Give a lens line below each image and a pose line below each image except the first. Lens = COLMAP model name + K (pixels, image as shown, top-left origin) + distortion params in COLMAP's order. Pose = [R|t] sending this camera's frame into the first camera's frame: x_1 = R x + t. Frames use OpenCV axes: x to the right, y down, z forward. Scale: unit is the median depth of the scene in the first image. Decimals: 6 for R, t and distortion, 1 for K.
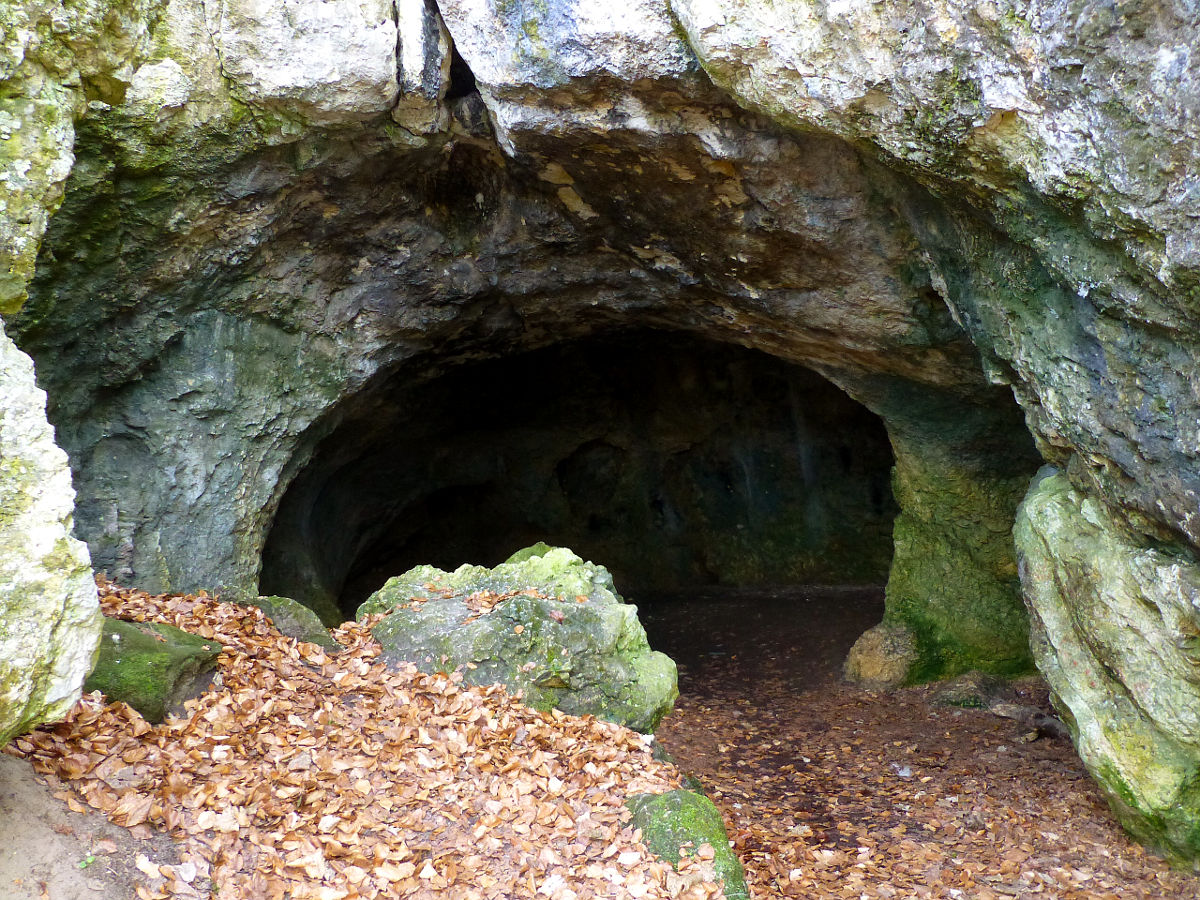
lens RADIAL K [[884.3, 0, 602.8], [0, 884.3, 454.8], [0, 0, 1]] dist [-0.039289, 0.039872]
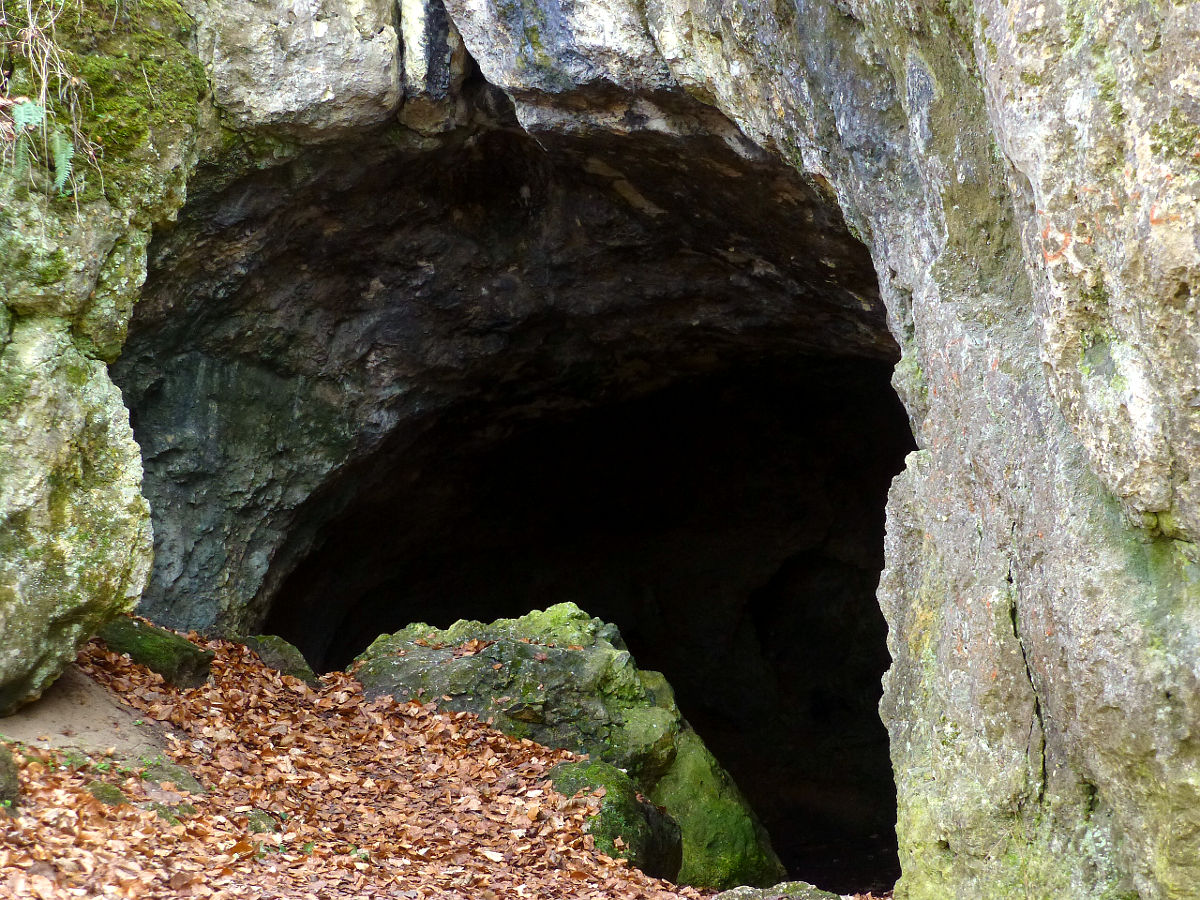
lens RADIAL K [[2165.8, 0, 600.4], [0, 2165.8, 449.3], [0, 0, 1]] dist [-0.050914, 0.000000]
pose [[0.978233, -0.027327, -0.205700, 0.415648], [0.006359, 0.994773, -0.101915, 0.163670], [0.207410, 0.098389, 0.973294, -1.073533]]
